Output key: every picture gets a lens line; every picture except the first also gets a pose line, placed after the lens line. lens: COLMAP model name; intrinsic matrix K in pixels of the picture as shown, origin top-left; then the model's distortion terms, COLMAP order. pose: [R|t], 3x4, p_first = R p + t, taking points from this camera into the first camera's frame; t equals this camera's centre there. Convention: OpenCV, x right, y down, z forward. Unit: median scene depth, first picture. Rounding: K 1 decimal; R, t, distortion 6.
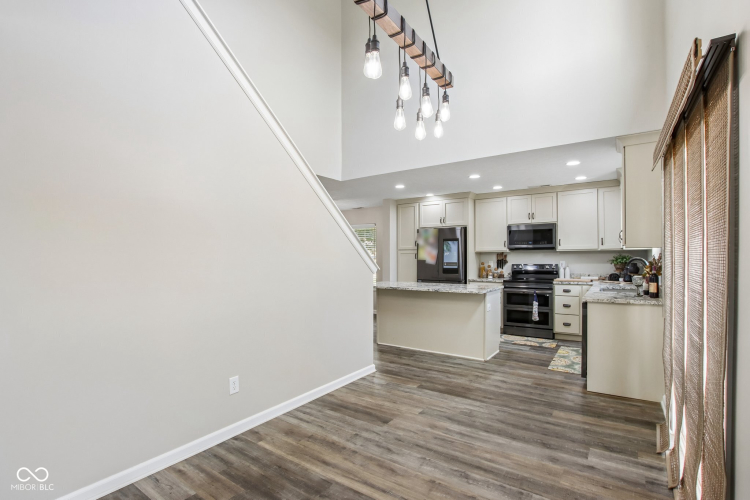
lens RADIAL K [[361.8, 0, 376.6], [0, 361.8, 259.7], [0, 0, 1]] dist [-0.034329, 0.000149]
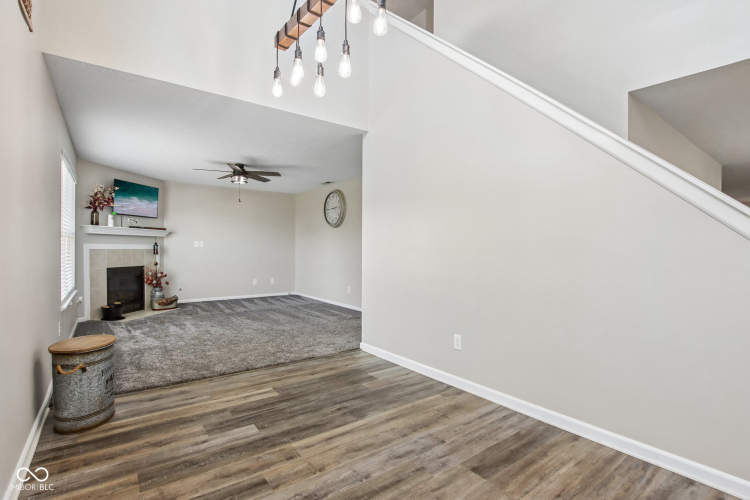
lens RADIAL K [[356.8, 0, 375.0], [0, 356.8, 250.0], [0, 0, 1]] dist [-0.036012, 0.000228]
pose [[-0.313094, 0.010647, -0.949662, 0.349620], [-0.017965, 0.999692, 0.017131, 0.020738], [0.949552, 0.022424, -0.312806, 0.515601]]
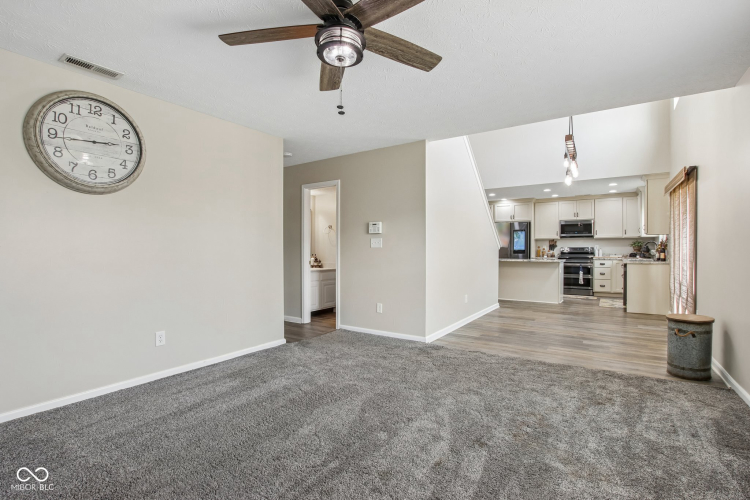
lens RADIAL K [[356.8, 0, 375.0], [0, 356.8, 250.0], [0, 0, 1]] dist [-0.036012, 0.000228]
pose [[0.999980, 0.005787, 0.002550, -0.462156], [-0.005773, 0.999970, -0.005210, 0.041769], [-0.002580, 0.005195, 0.999983, -0.519617]]
